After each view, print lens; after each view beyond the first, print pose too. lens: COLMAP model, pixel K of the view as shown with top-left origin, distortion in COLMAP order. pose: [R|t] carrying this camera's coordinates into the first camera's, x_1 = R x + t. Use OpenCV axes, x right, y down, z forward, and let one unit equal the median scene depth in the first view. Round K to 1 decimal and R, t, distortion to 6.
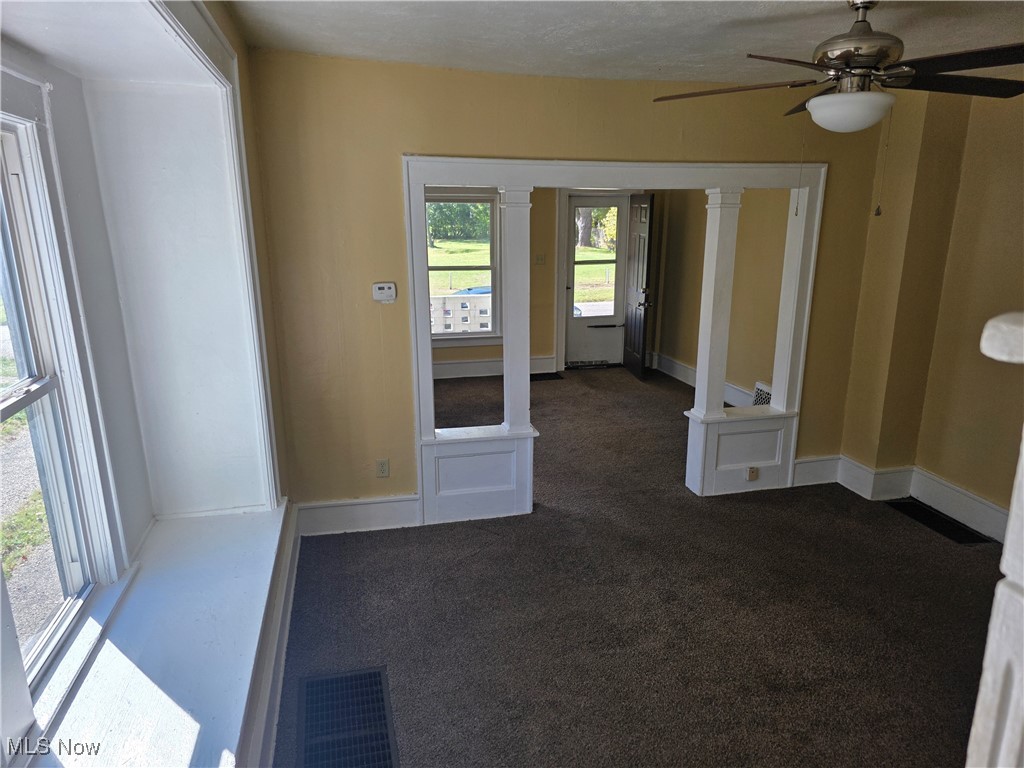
lens RADIAL K [[688.6, 0, 517.5], [0, 688.6, 387.7], [0, 0, 1]] dist [0.061022, -0.049553]
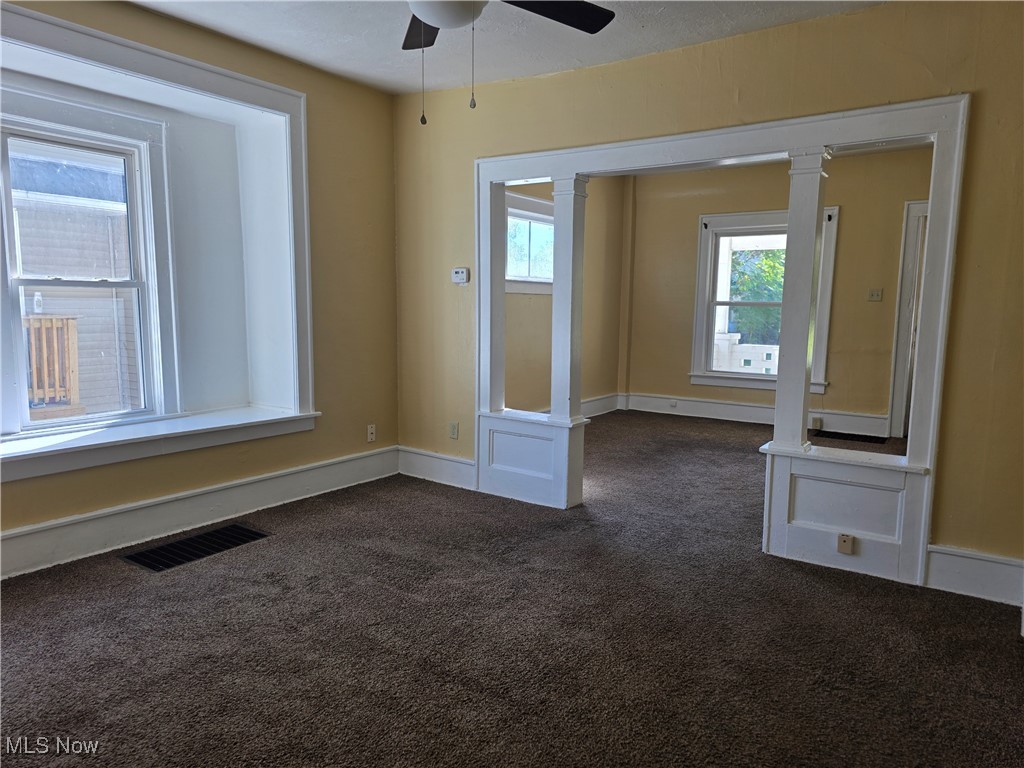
lens RADIAL K [[688.6, 0, 528.2], [0, 688.6, 387.7], [0, 0, 1]] dist [0.061022, -0.049553]
pose [[0.664583, 0.099961, -0.740498, 0.708719], [-0.196223, 0.979577, -0.043872, 0.070741], [0.720990, 0.174460, 0.670625, 0.300076]]
